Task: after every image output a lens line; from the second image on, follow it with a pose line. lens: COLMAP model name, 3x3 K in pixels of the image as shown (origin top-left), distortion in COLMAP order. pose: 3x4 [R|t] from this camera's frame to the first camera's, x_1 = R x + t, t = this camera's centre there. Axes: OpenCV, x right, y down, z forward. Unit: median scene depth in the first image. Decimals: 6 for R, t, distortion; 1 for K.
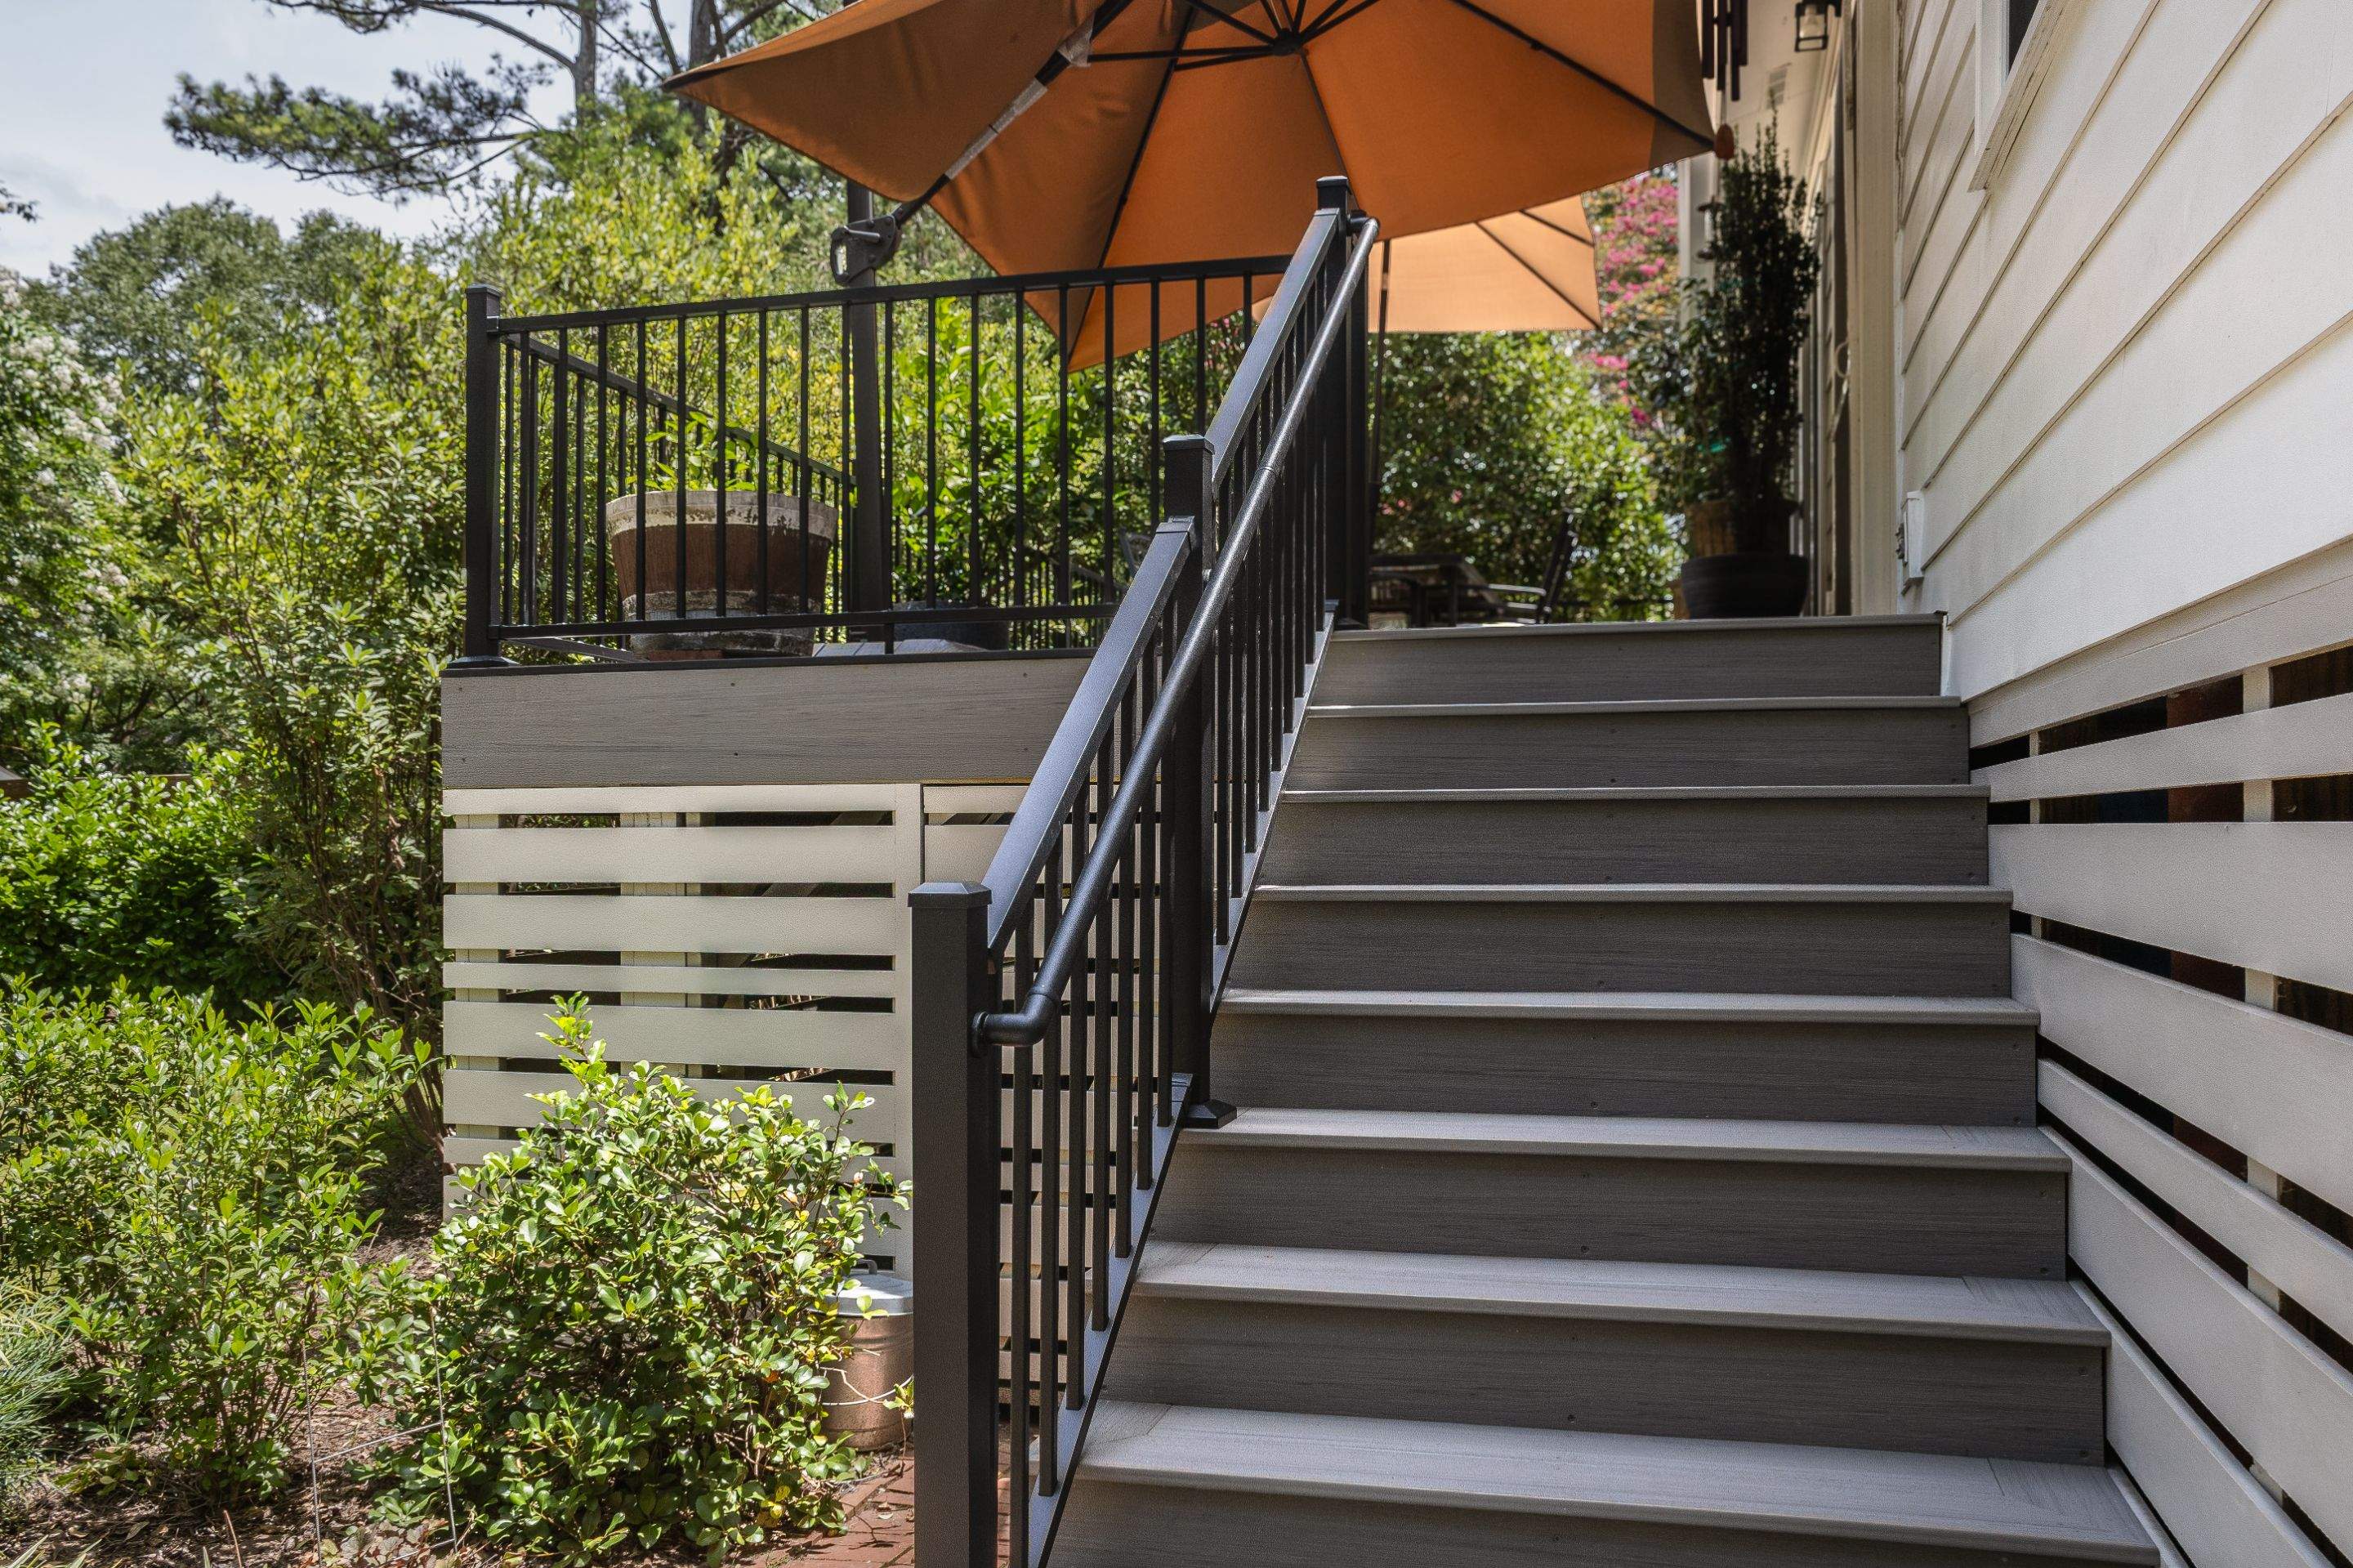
lens RADIAL K [[1933.4, 0, 1176.5], [0, 1933.4, 784.0], [0, 0, 1]] dist [-0.011795, -0.002899]
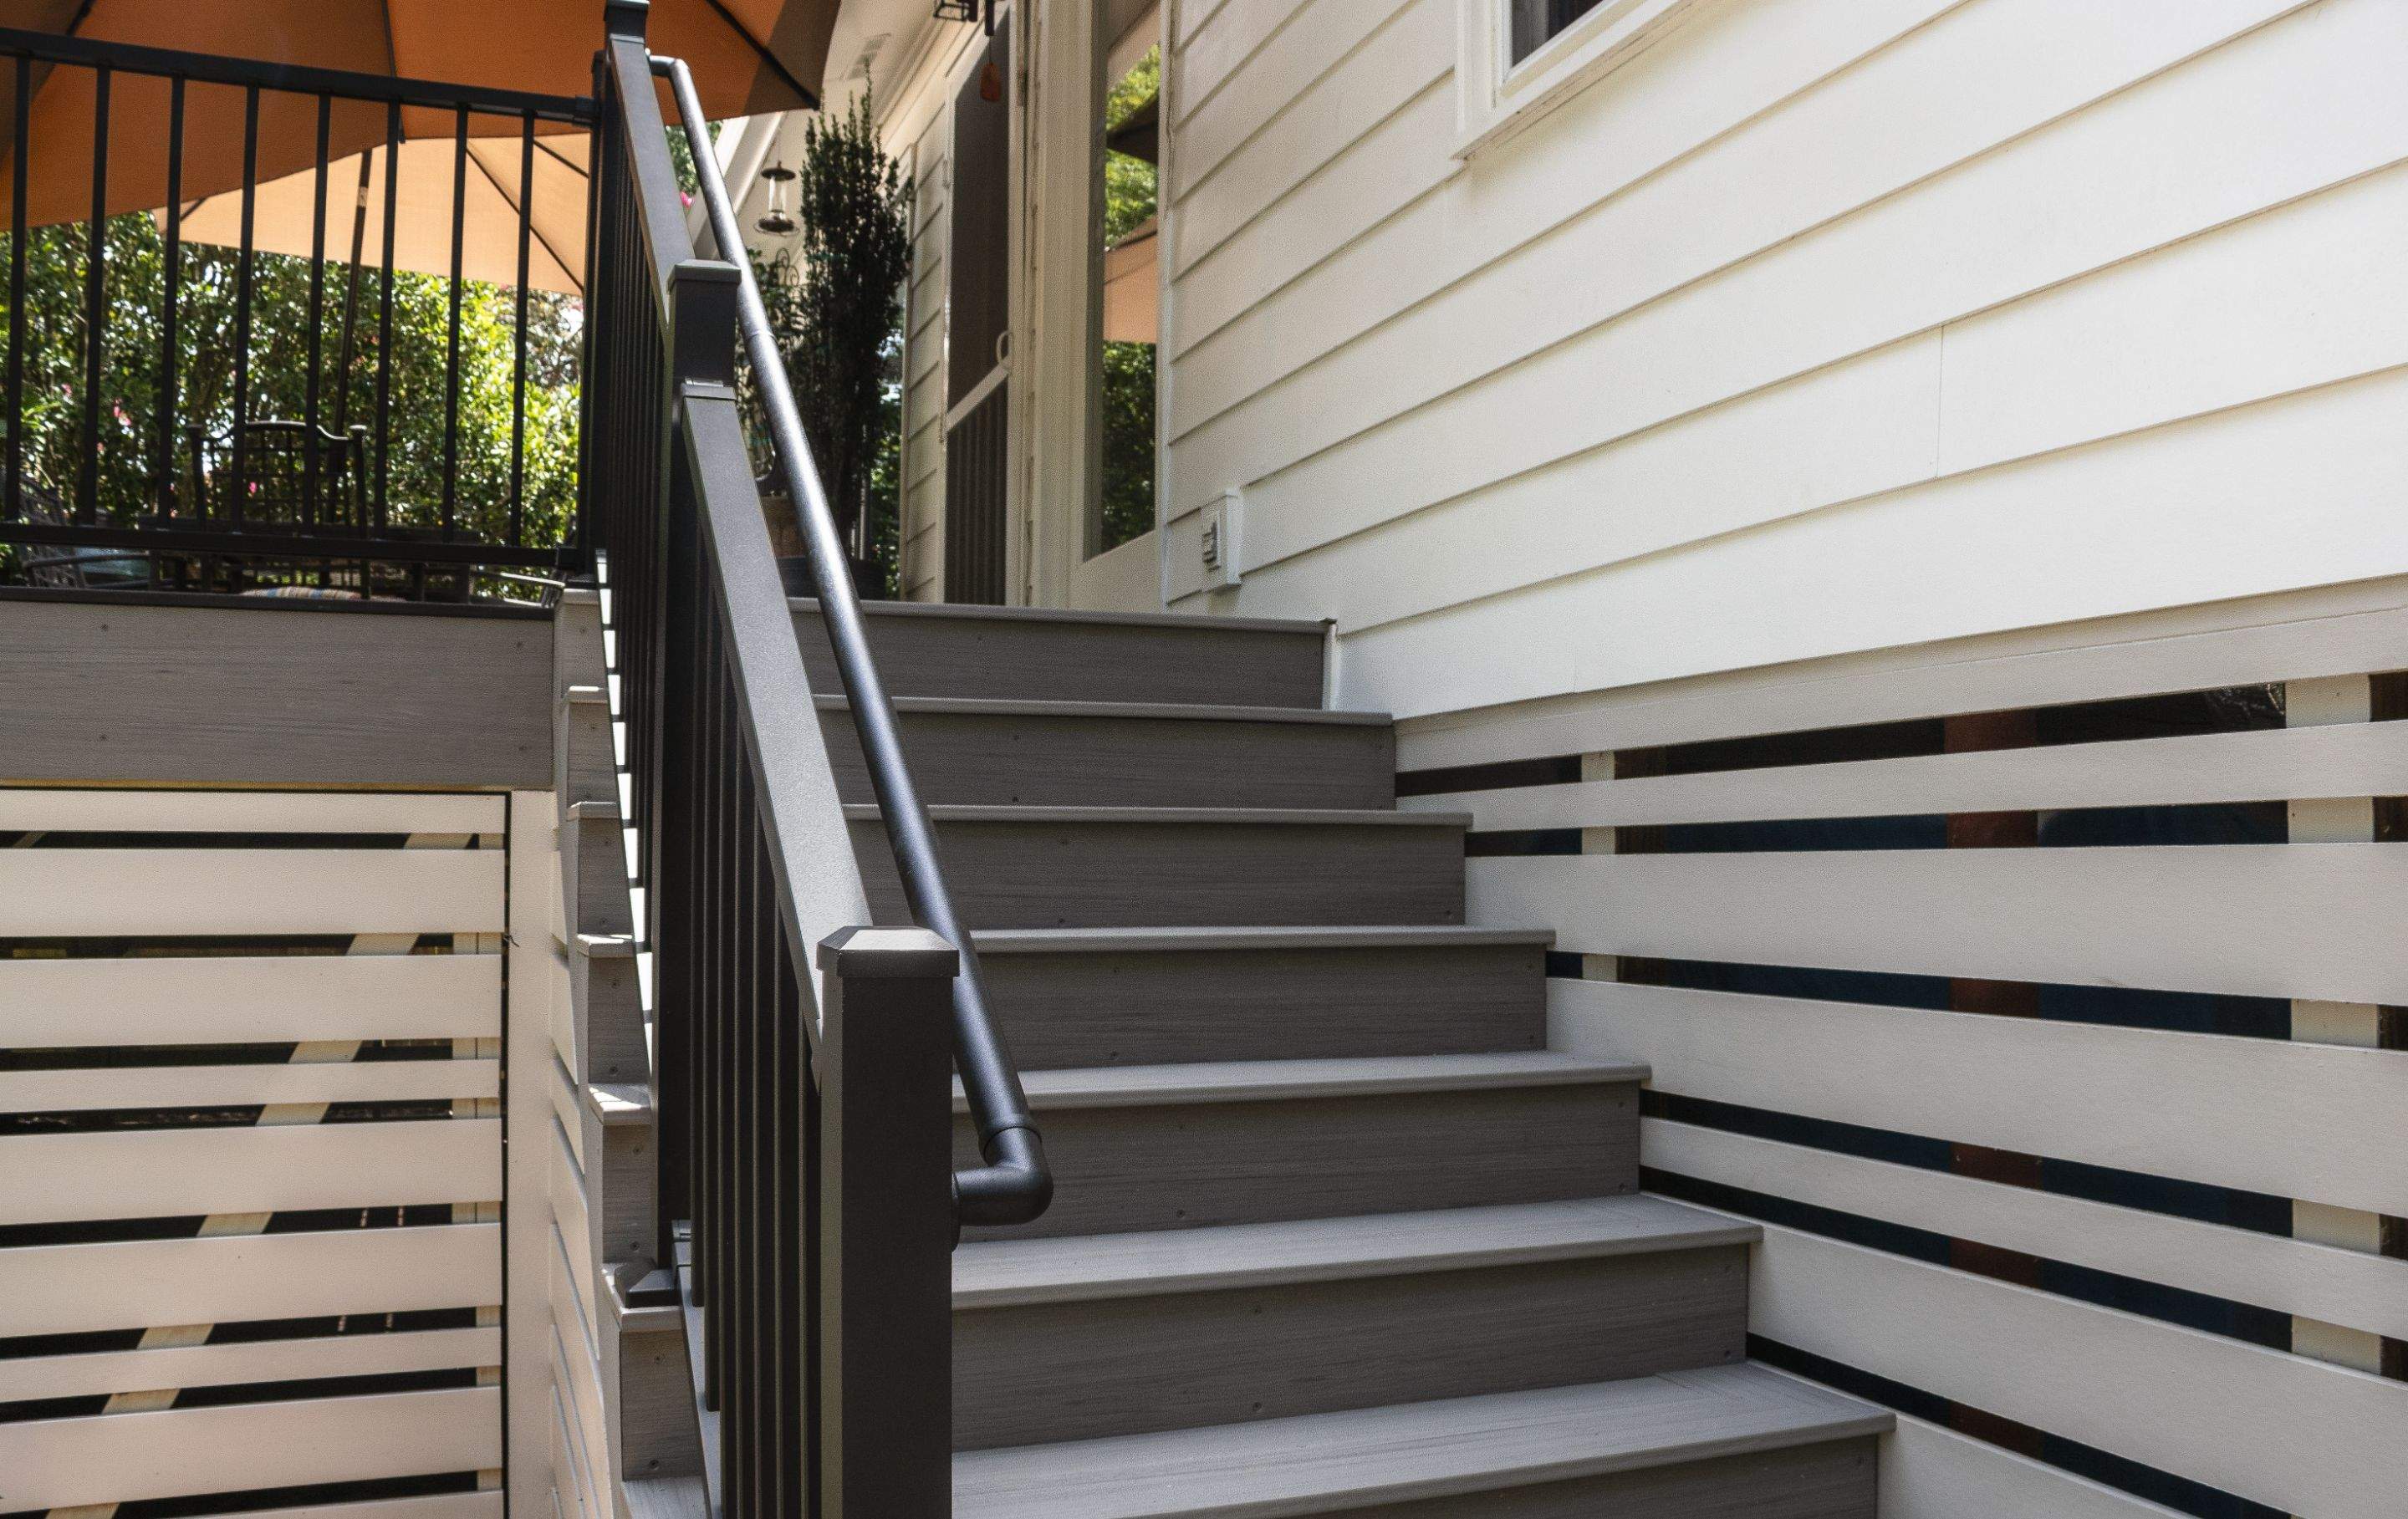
lens RADIAL K [[2016.3, 0, 1204.0], [0, 2016.3, 759.5], [0, 0, 1]] dist [-0.079230, -0.001923]
pose [[0.812083, 0.033375, 0.582587, -0.211517], [-0.015535, 0.999246, -0.035590, 0.010986], [-0.583336, 0.019852, 0.811989, 0.291143]]
